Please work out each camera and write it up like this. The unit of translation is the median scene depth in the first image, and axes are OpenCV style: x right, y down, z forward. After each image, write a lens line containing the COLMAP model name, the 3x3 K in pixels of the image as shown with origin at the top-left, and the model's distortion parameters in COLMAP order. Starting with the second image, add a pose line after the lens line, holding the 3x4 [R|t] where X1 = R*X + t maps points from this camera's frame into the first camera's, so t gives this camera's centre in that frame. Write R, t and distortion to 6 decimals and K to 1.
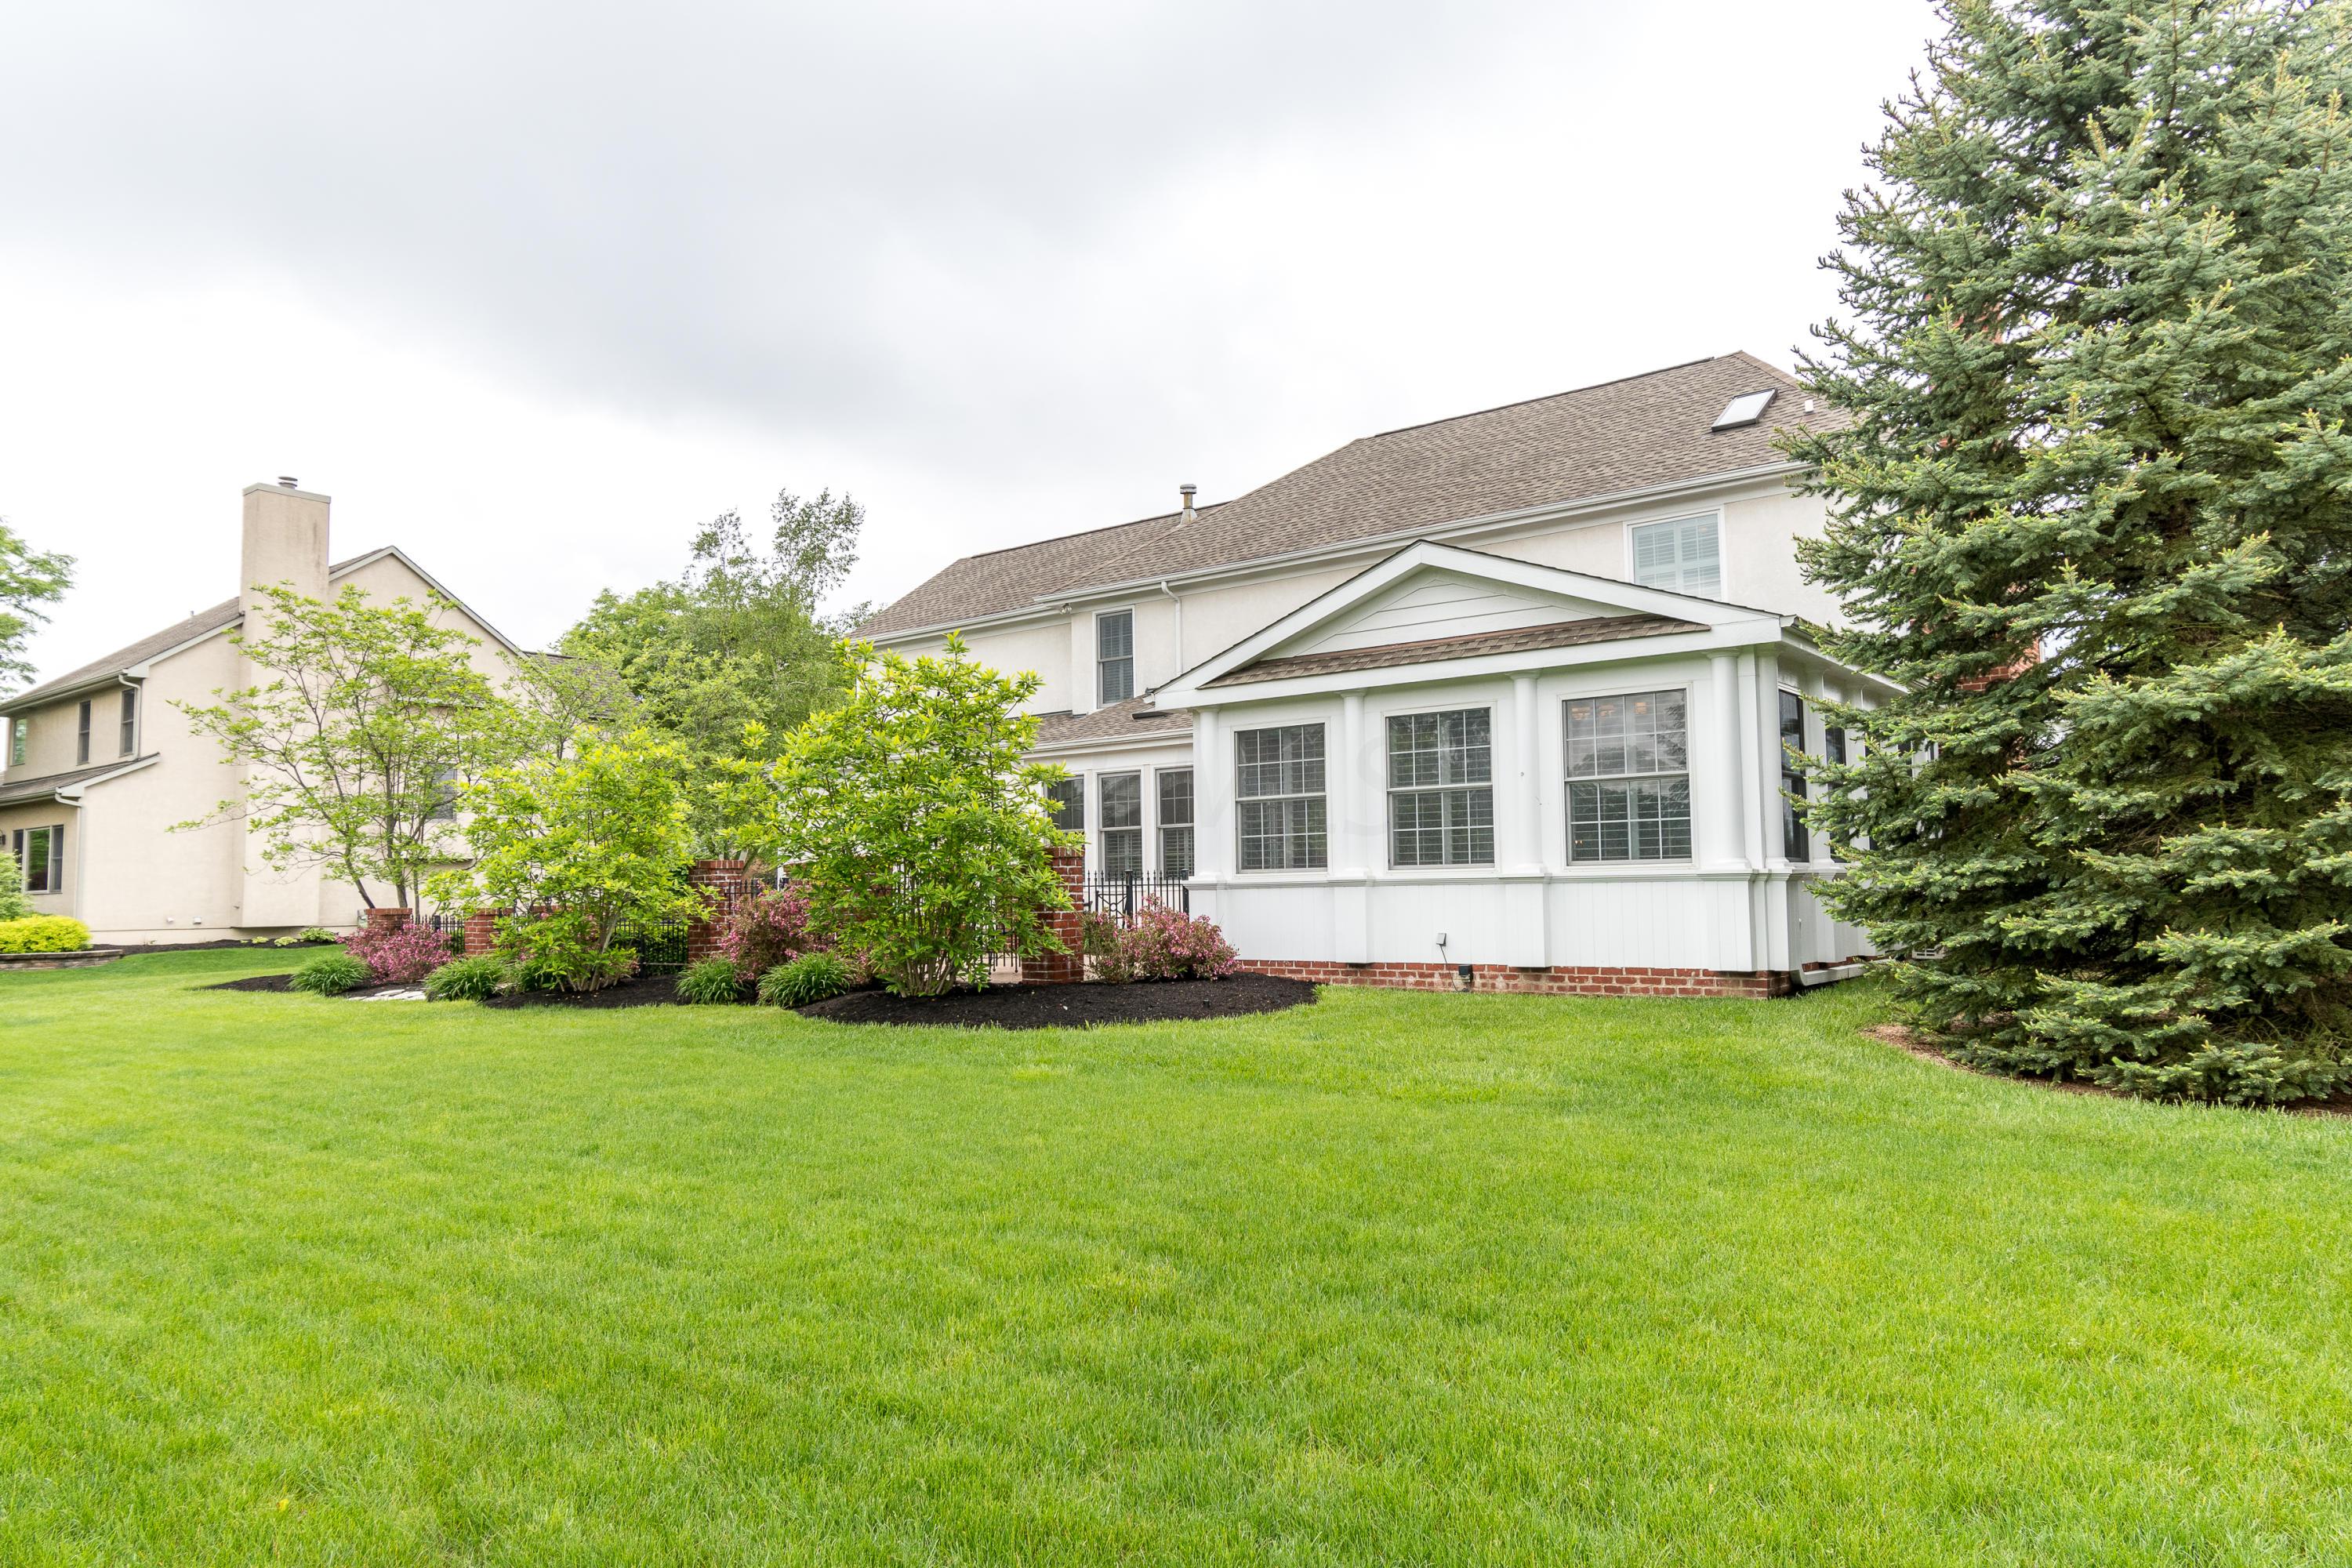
lens RADIAL K [[1571.3, 0, 1176.0], [0, 1571.3, 784.0], [0, 0, 1]] dist [-0.001481, -0.000043]
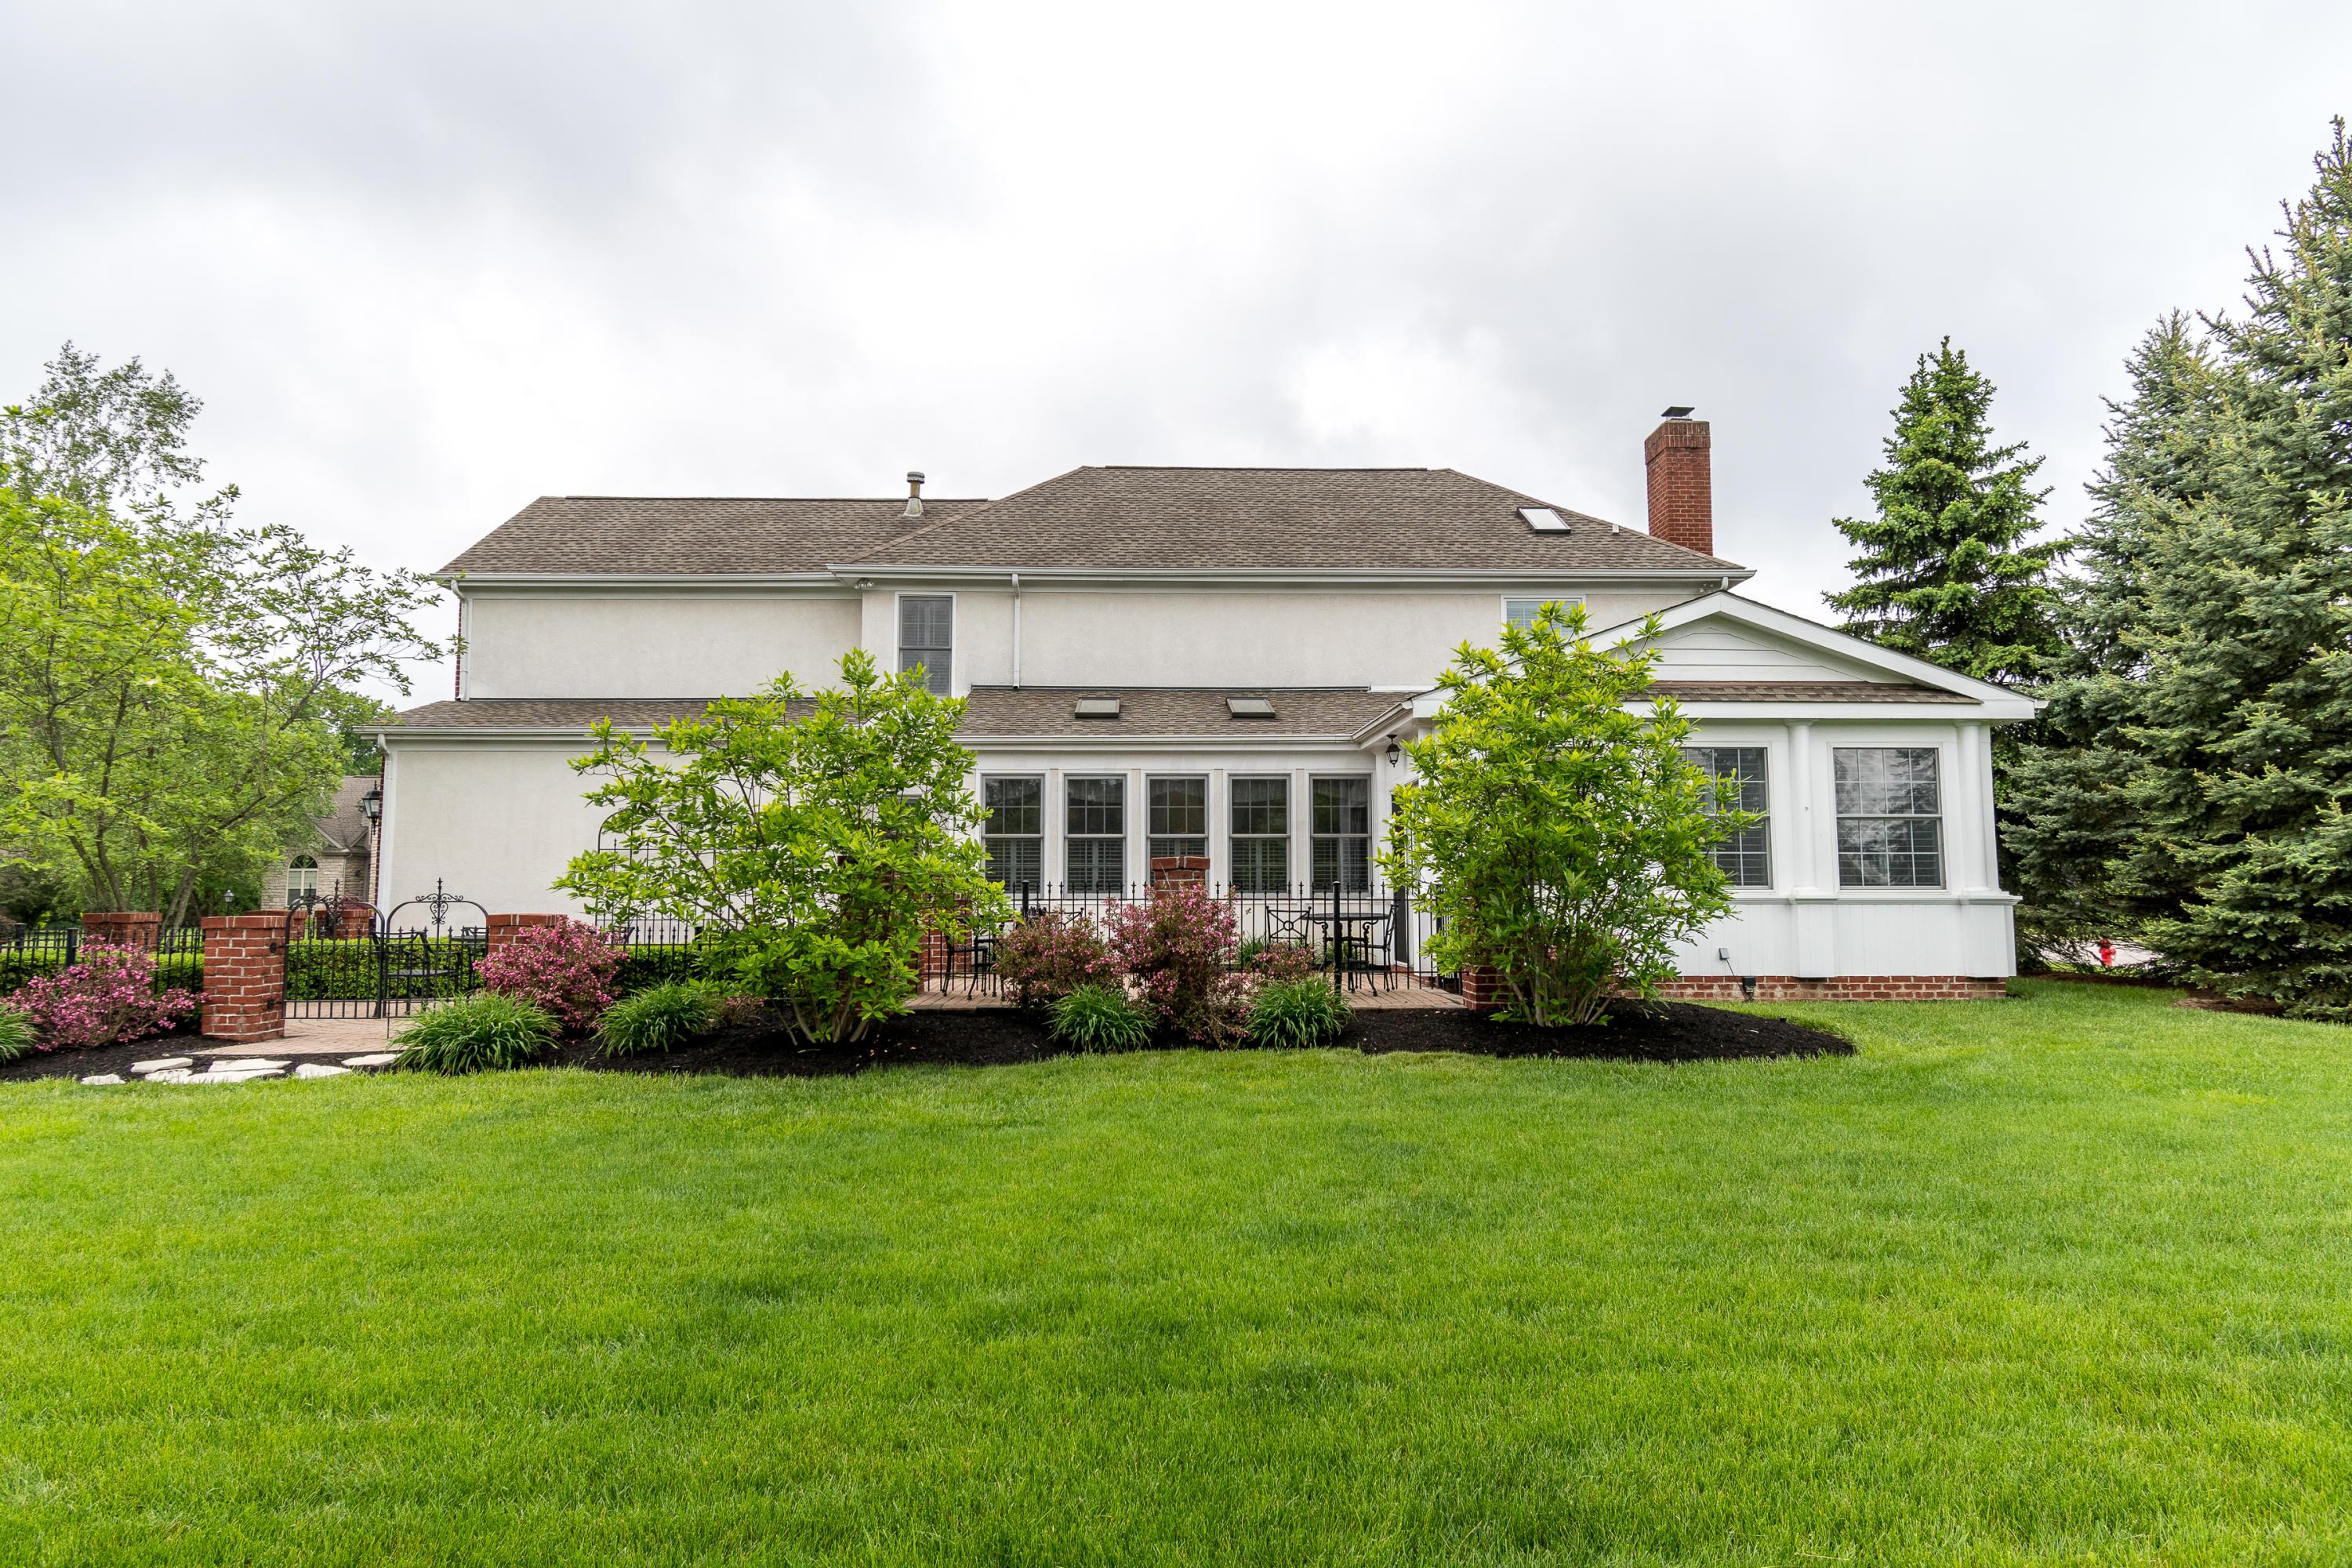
lens RADIAL K [[1370.4, 0, 1176.0], [0, 1370.4, 784.0], [0, 0, 1]] dist [0.003044, 0.000410]
pose [[0.754392, 0.071518, 0.652517, -0.763999], [-0.056177, 0.997434, -0.044375, 0.044872], [-0.654016, -0.003180, 0.756474, 0.530932]]
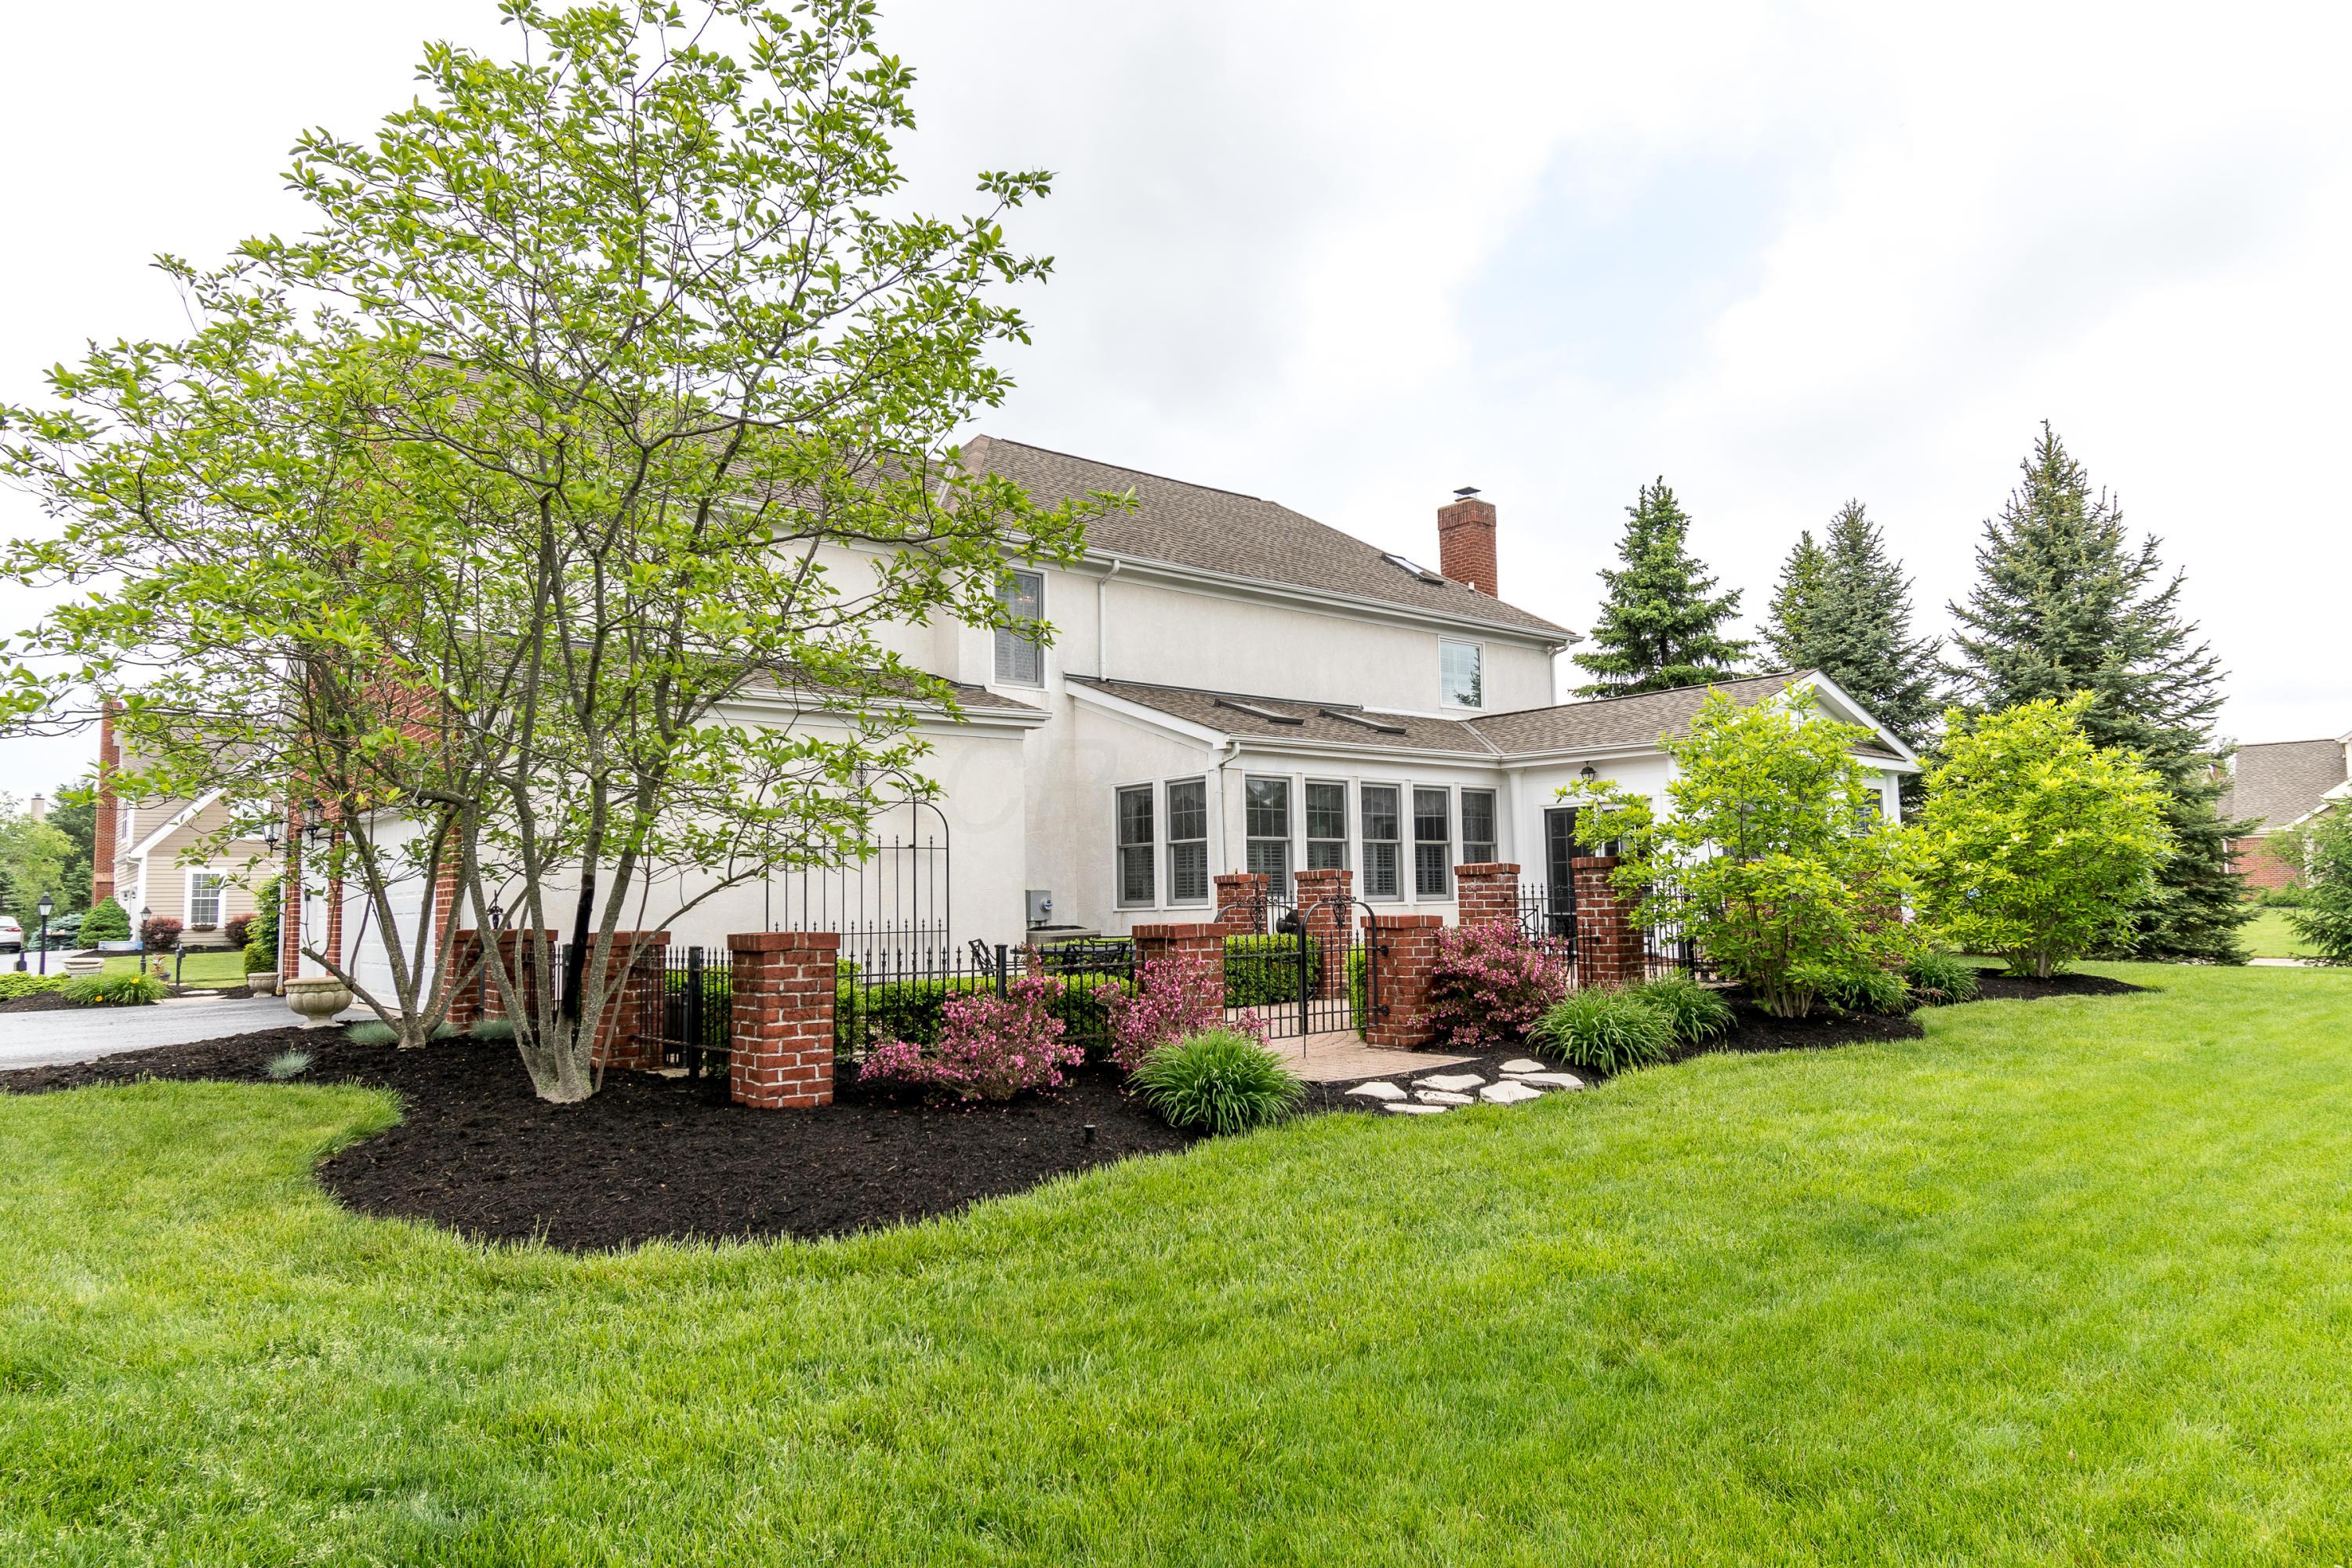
lens RADIAL K [[1370.4, 0, 1176.0], [0, 1370.4, 784.0], [0, 0, 1]] dist [0.003044, 0.000410]
pose [[0.201248, 0.068032, 0.977175, -1.245907], [-0.077520, 0.995562, -0.053347, 0.067026], [-0.976468, -0.065015, 0.205629, 1.233989]]
